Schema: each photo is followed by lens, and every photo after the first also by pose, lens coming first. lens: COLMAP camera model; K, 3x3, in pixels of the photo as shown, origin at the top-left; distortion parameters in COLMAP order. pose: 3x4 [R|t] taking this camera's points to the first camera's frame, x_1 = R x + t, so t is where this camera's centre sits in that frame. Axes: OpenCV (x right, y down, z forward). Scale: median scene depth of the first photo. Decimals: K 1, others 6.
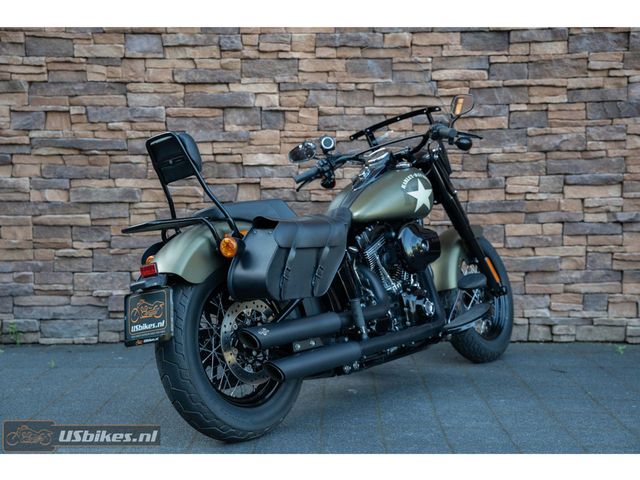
lens RADIAL K [[940.7, 0, 330.1], [0, 940.7, 243.9], [0, 0, 1]] dist [0.208643, 0.014295]
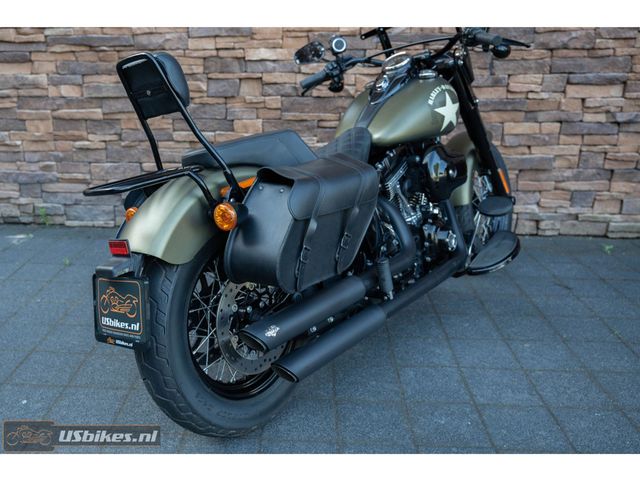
lens RADIAL K [[619.1, 0, 255.0], [0, 619.1, 225.7], [0, 0, 1]] dist [-0.099793, 0.128373]
pose [[0.997062, 0.022034, -0.073358, -0.029978], [-0.004924, 0.974186, 0.225691, -0.059341], [0.076437, -0.224667, 0.971433, 0.325022]]
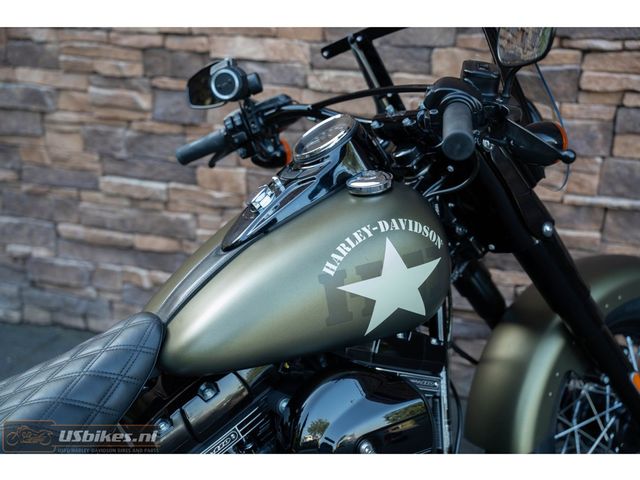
lens RADIAL K [[844.5, 0, 320.0], [0, 844.5, 240.0], [0, 0, 1]] dist [0.186977, 0.014764]
pose [[0.936738, 0.119419, -0.329030, 0.136051], [-0.021706, 0.958011, 0.285909, -0.123975], [0.349357, -0.260680, 0.899997, 0.562179]]
